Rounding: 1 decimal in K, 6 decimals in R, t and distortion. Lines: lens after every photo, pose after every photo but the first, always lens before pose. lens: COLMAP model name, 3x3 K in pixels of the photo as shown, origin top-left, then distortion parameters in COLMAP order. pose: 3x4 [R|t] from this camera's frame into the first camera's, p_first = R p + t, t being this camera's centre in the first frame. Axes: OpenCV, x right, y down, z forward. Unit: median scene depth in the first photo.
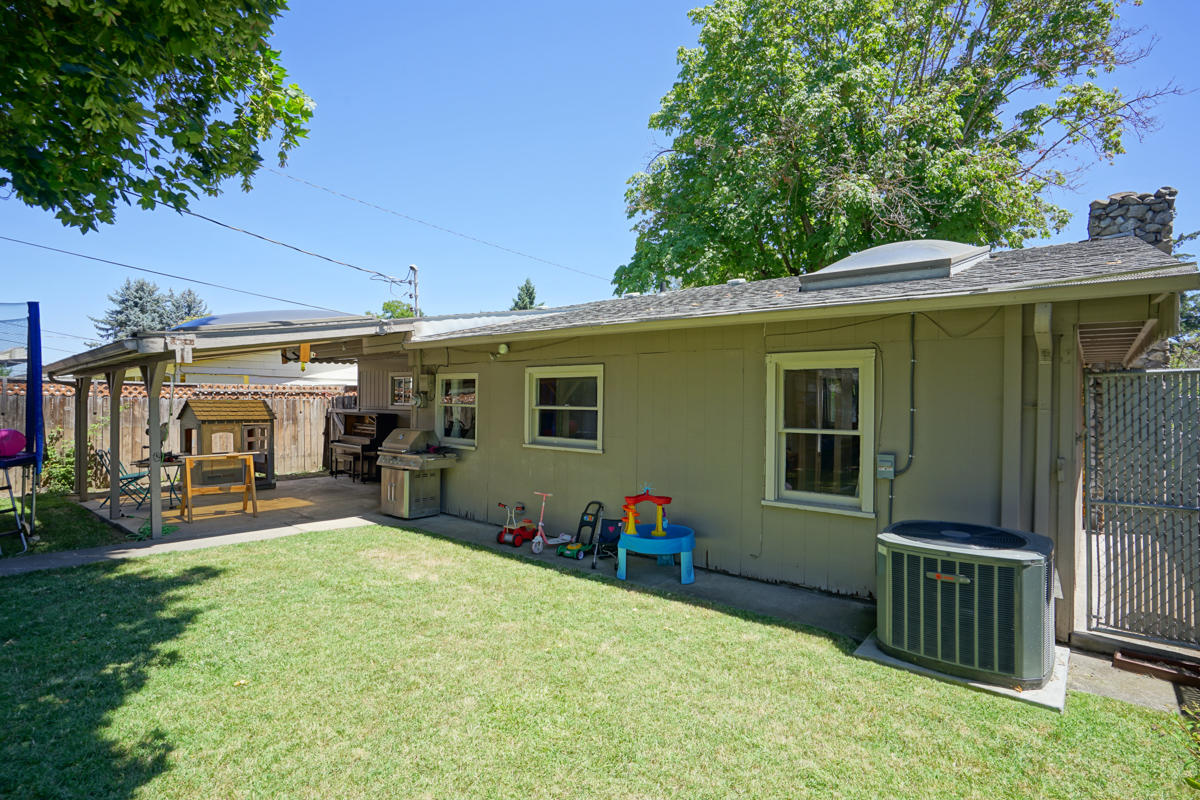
lens RADIAL K [[627.4, 0, 573.2], [0, 627.4, 387.4], [0, 0, 1]] dist [-0.035120, 0.012854]
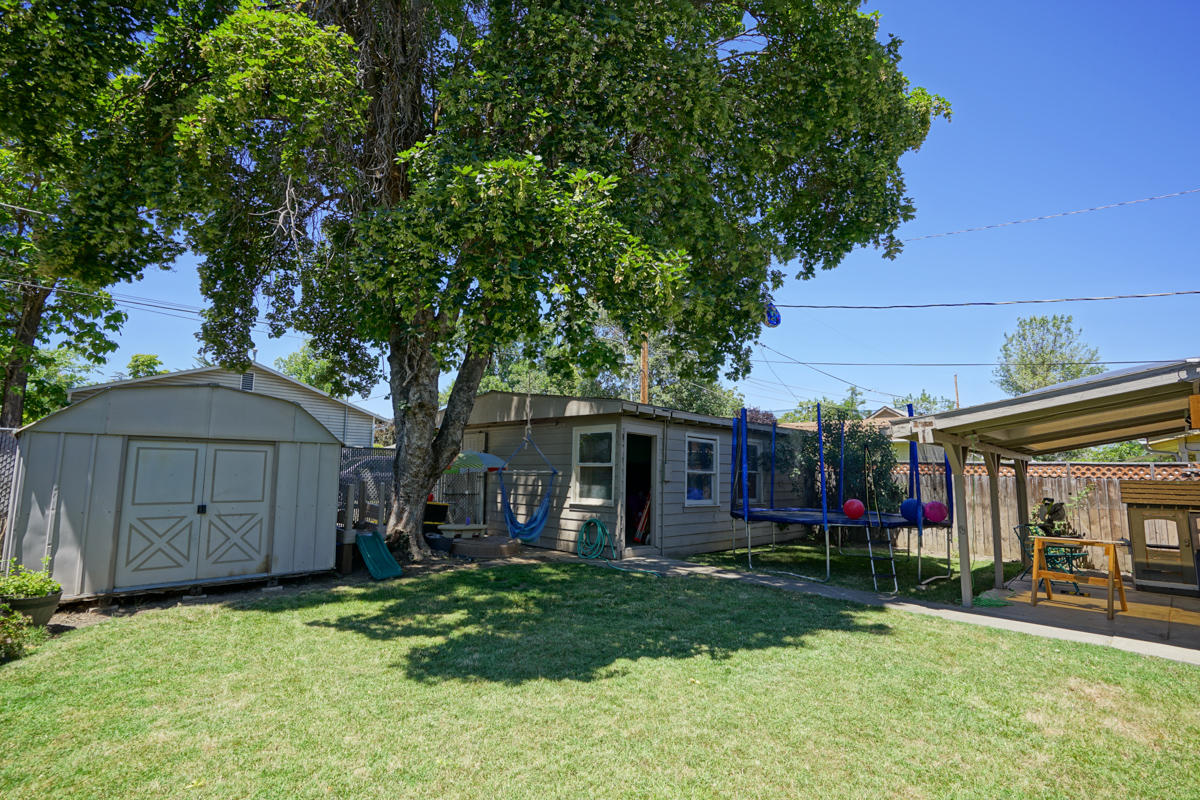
lens RADIAL K [[552.3, 0, 584.7], [0, 552.3, 404.9], [0, 0, 1]] dist [-0.051524, 0.016164]
pose [[-0.105560, -0.131653, -0.985659, 0.403256], [0.001380, 0.991177, -0.132537, 0.020569], [0.994412, -0.015351, -0.104447, 0.486767]]
